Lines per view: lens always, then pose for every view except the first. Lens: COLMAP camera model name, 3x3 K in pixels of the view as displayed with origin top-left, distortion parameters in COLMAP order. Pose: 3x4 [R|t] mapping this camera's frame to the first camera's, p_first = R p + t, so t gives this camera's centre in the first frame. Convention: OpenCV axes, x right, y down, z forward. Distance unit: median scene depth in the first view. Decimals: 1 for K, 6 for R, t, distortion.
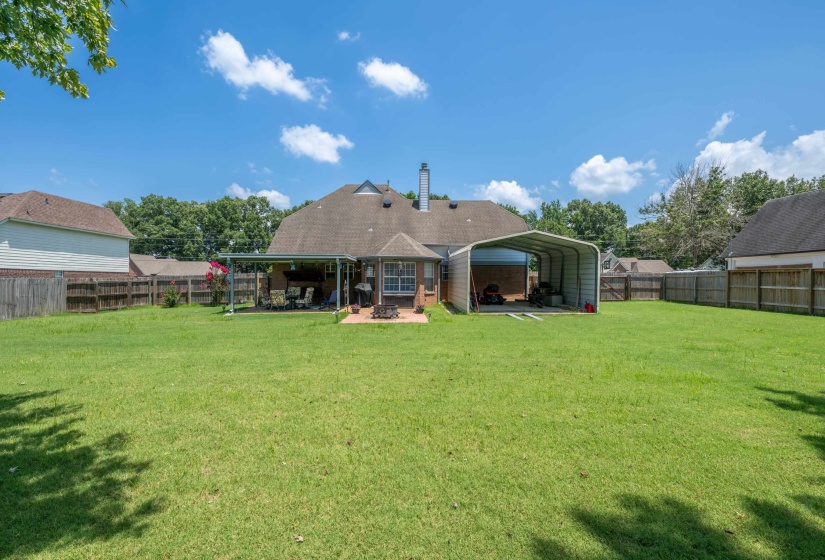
lens RADIAL K [[336.4, 0, 415.8], [0, 336.4, 280.5], [0, 0, 1]] dist [-0.000026, -0.000152]
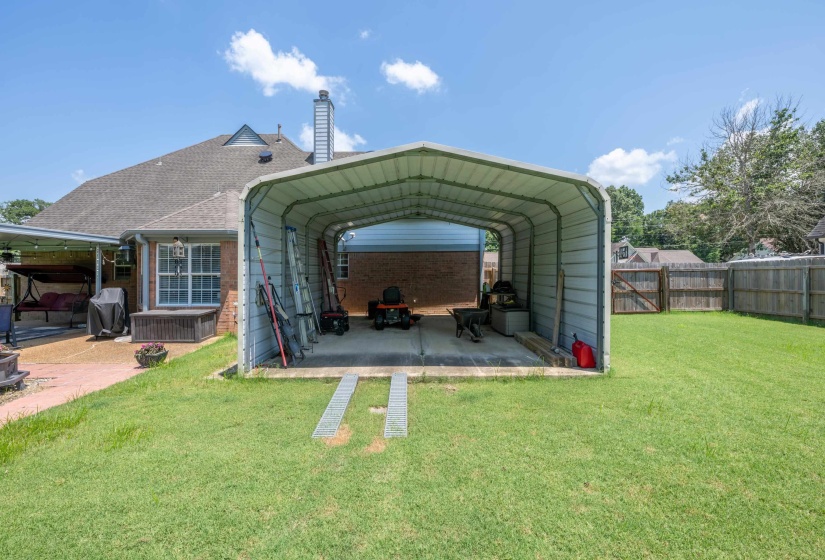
lens RADIAL K [[345.3, 0, 408.5], [0, 345.3, 272.8], [0, 0, 1]] dist [0.000468, 0.000050]
pose [[0.999318, -0.009010, -0.035816, 0.226979], [0.008694, 0.999922, -0.008962, -0.004488], [0.035894, 0.008645, 0.999318, 0.411044]]
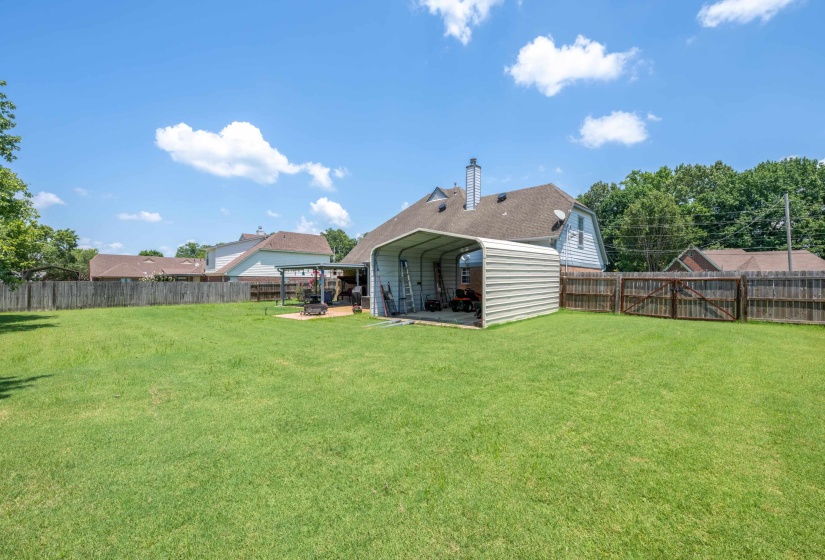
lens RADIAL K [[341.2, 0, 412.5], [0, 341.2, 280.0], [0, 0, 1]] dist [0.000321, -0.000008]
pose [[0.719603, -0.003556, -0.694377, 0.632023], [0.000255, 0.999988, -0.004857, -0.005975], [0.694386, 0.003318, 0.719595, 0.221216]]
